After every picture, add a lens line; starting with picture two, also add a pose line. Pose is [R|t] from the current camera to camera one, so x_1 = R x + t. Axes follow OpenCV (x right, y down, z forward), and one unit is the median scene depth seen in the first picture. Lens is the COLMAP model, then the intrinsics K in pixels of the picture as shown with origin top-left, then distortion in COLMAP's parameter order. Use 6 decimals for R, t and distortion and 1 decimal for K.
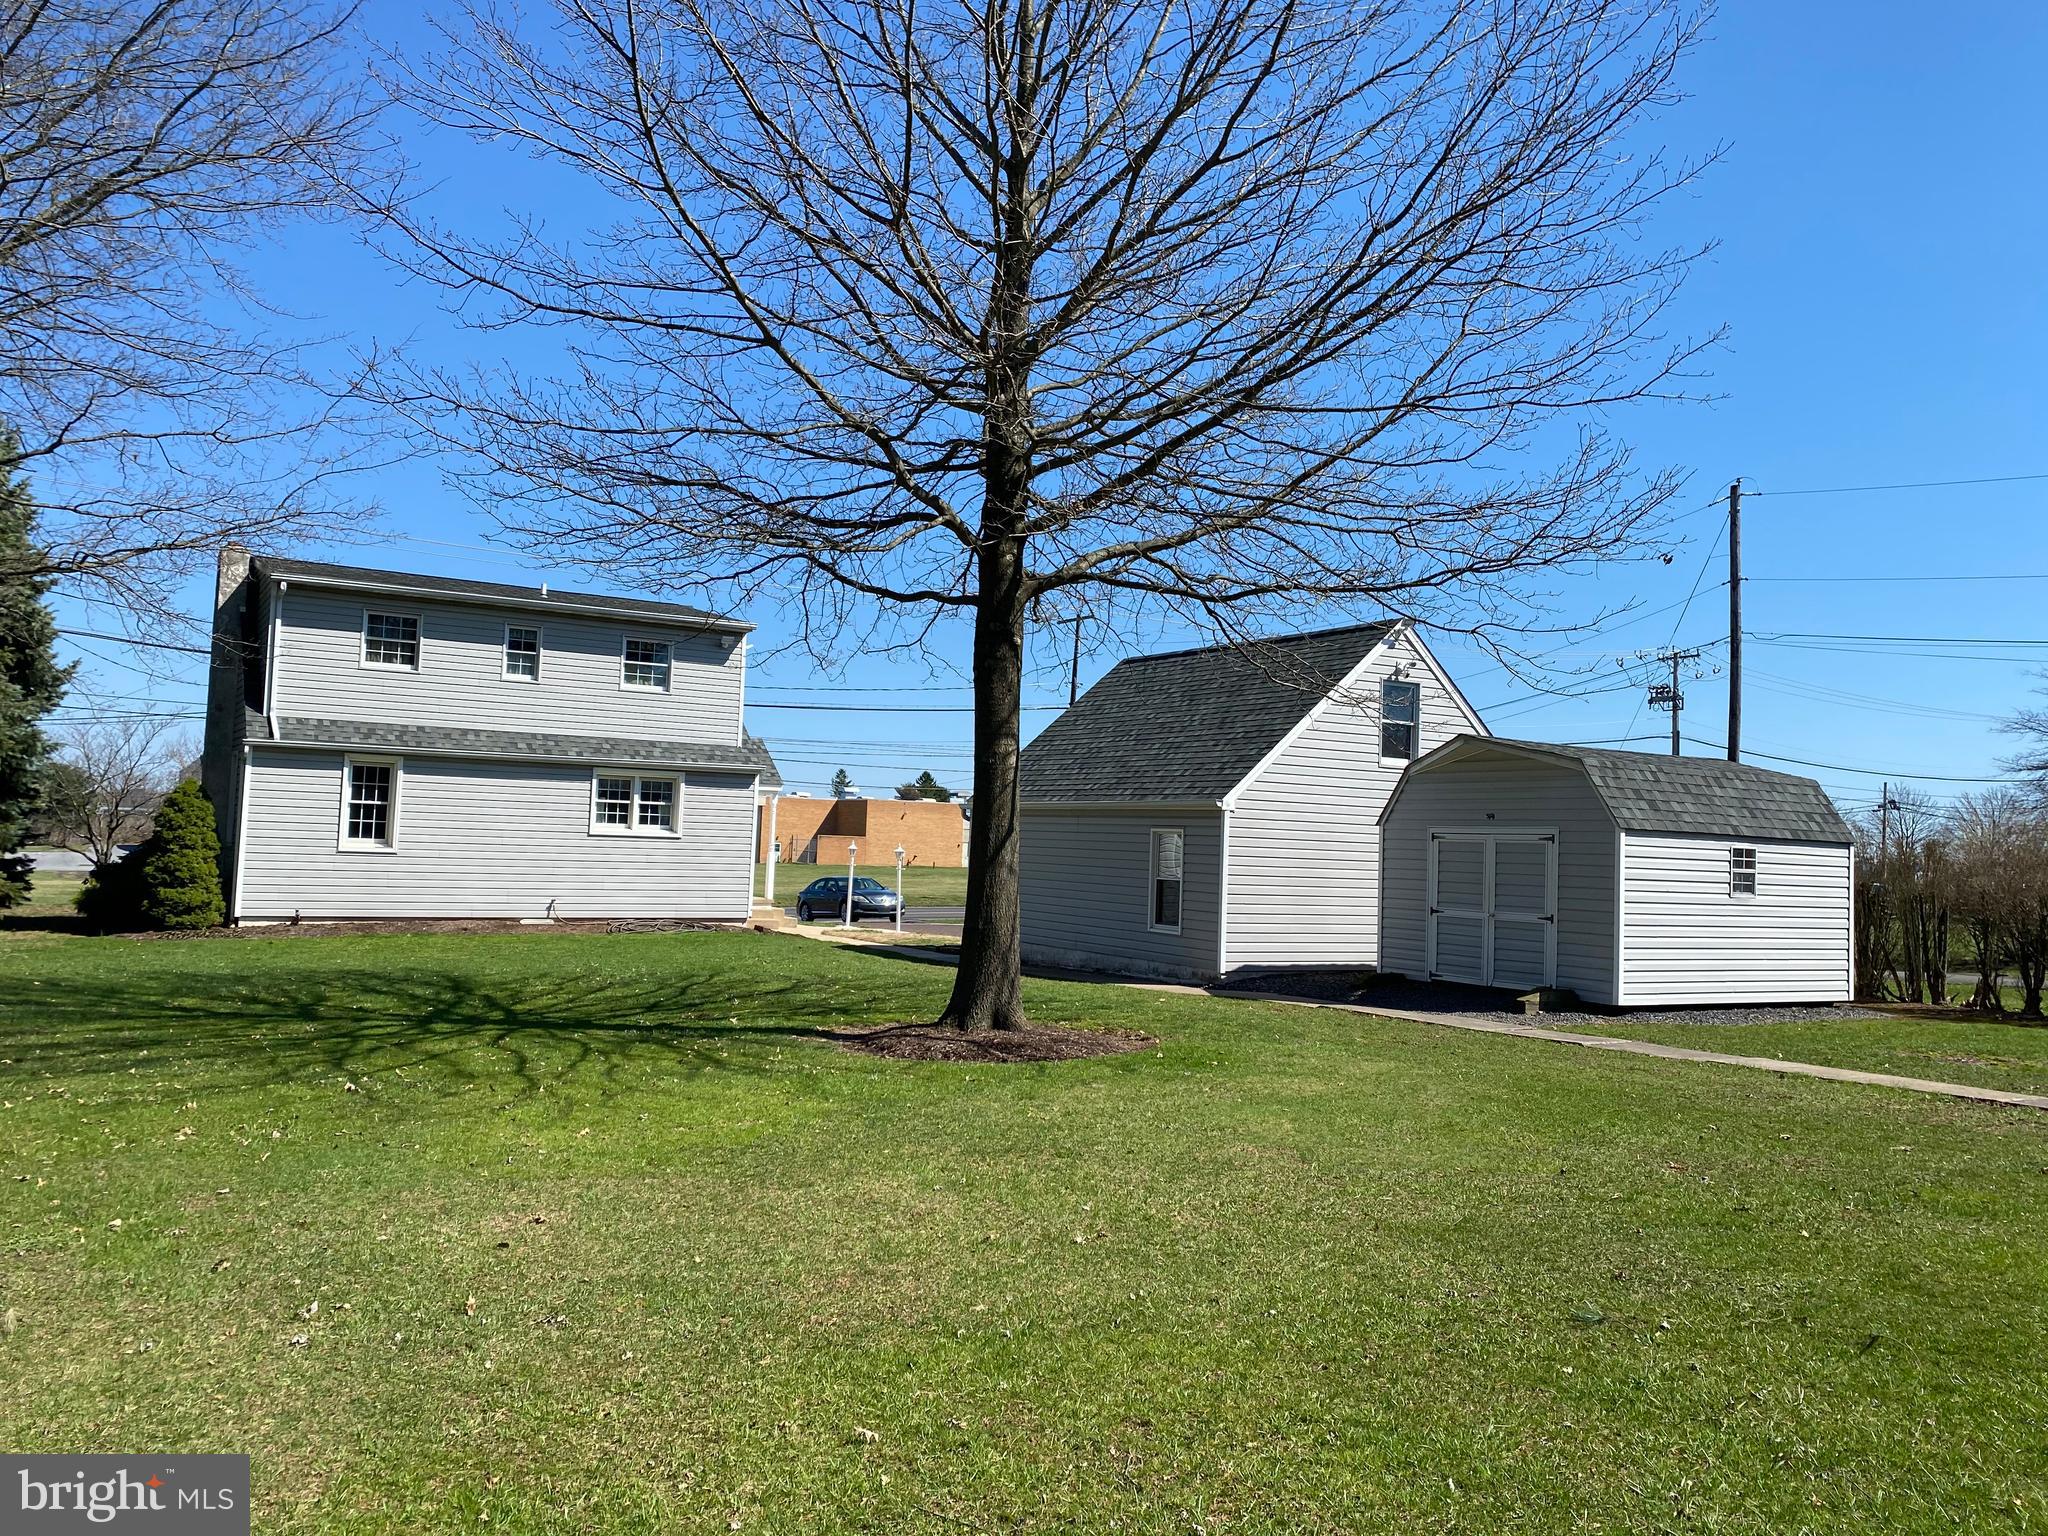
lens RADIAL K [[1563.4, 0, 1011.3], [0, 1563.4, 741.3], [0, 0, 1]] dist [0.128423, -0.226116]
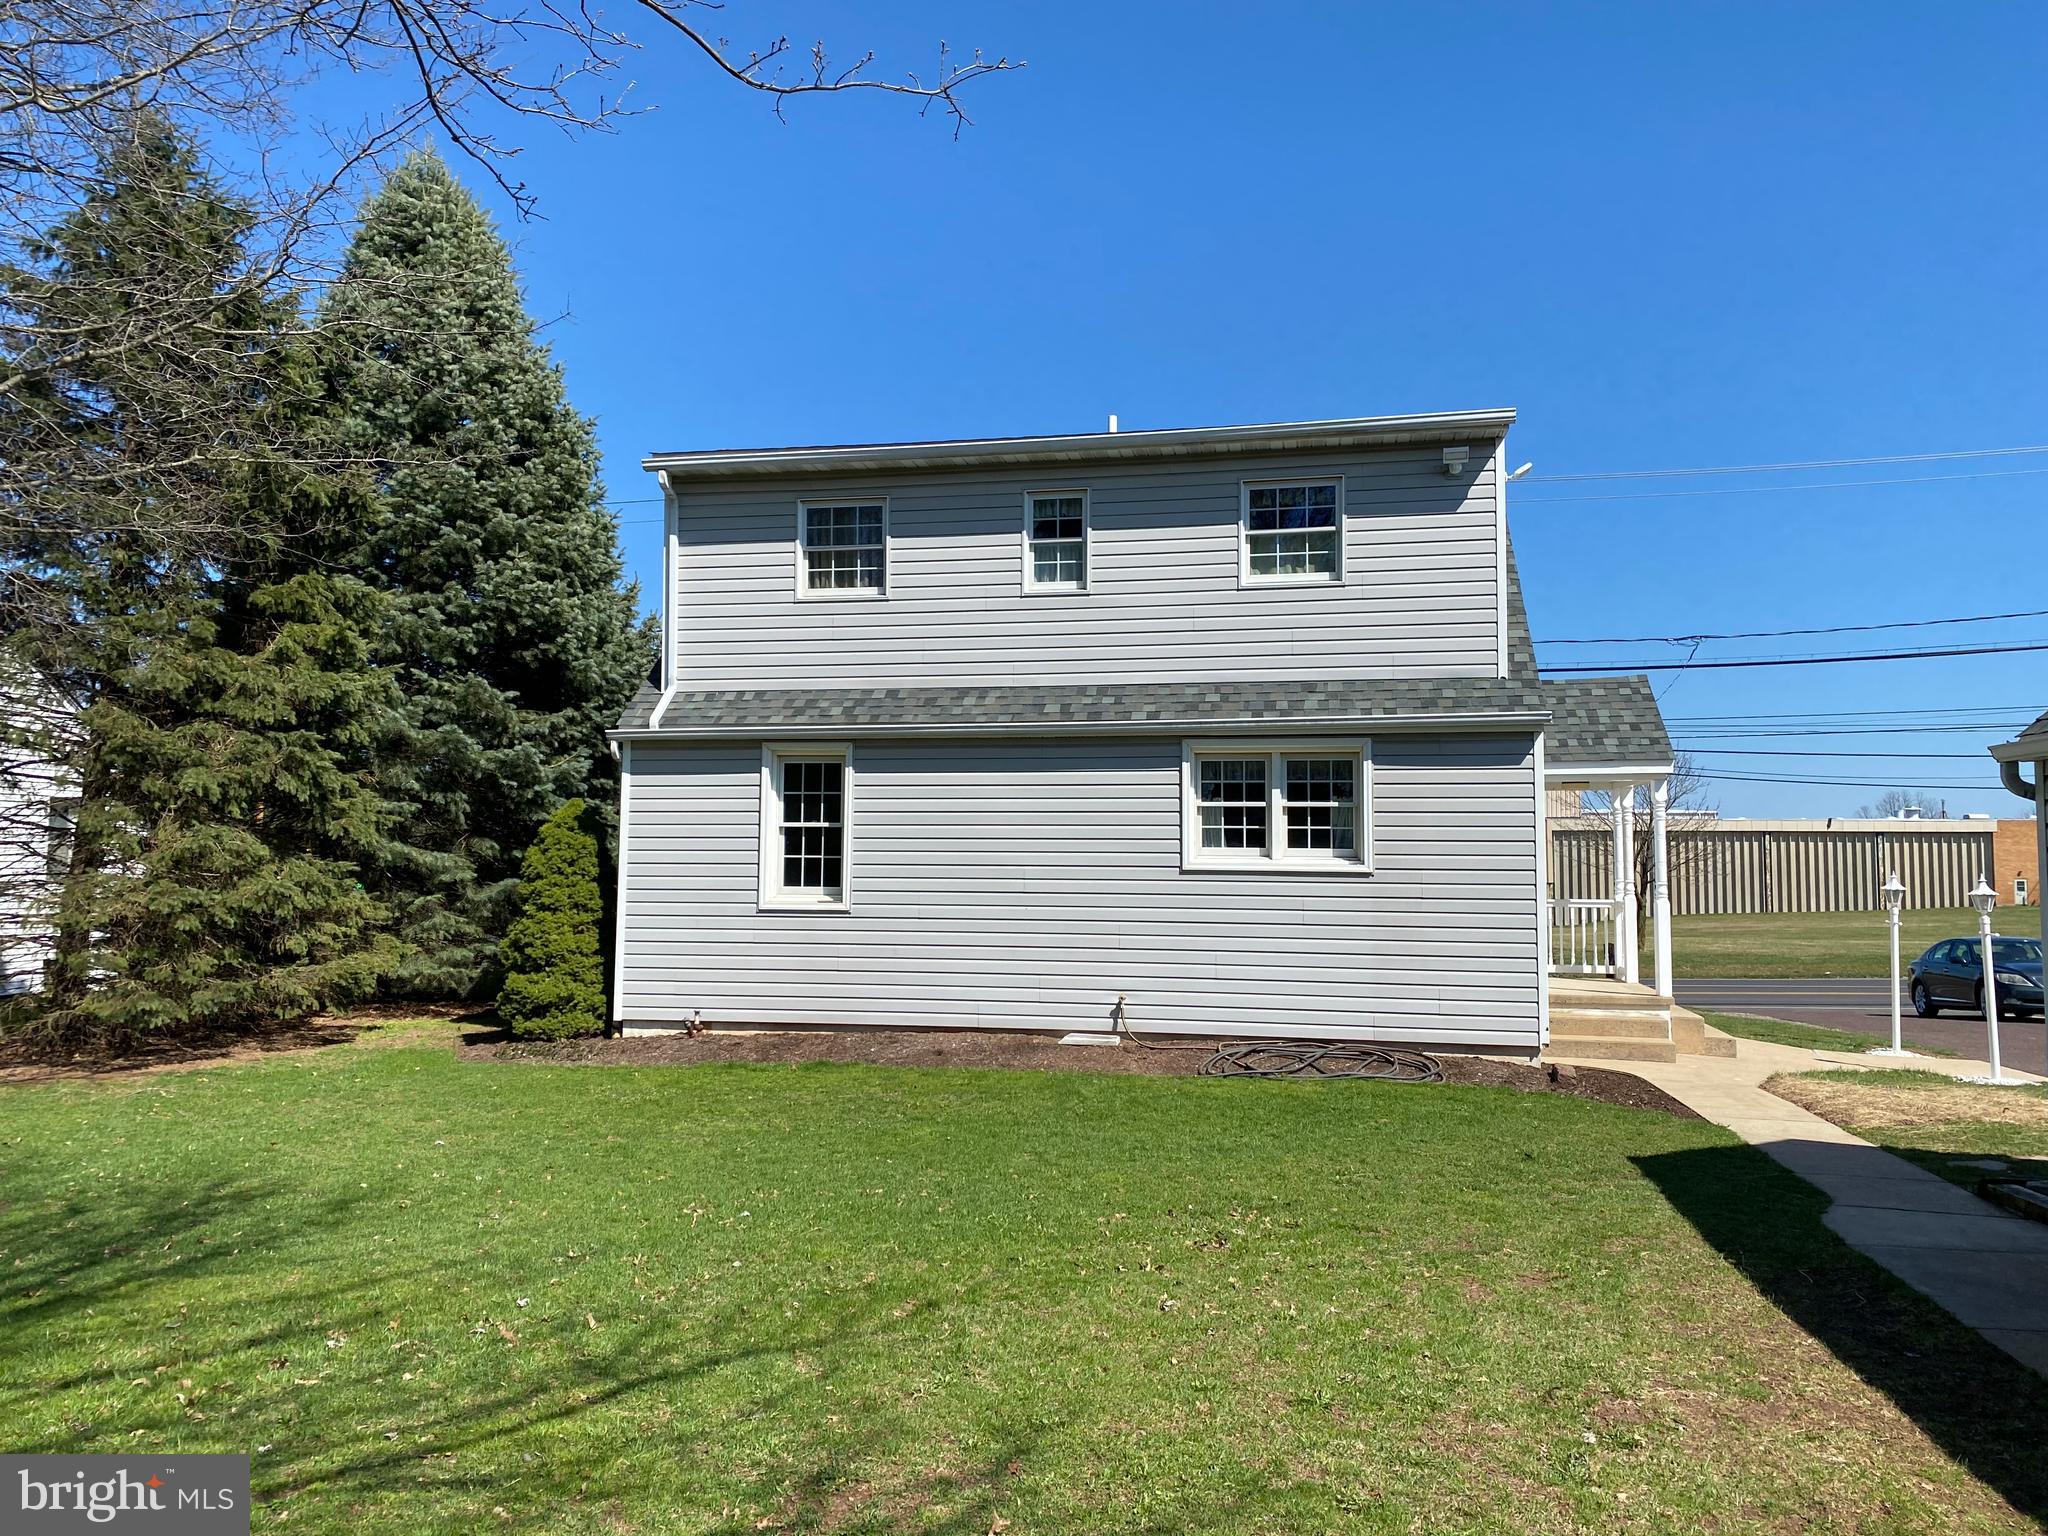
lens RADIAL K [[1563.4, 0, 1011.3], [0, 1563.4, 741.3], [0, 0, 1]] dist [0.128423, -0.226116]
pose [[0.737225, -0.084107, -0.670392, 0.036680], [0.065297, 0.996446, -0.053208, 0.040704], [0.672485, -0.004549, 0.740097, 0.584968]]
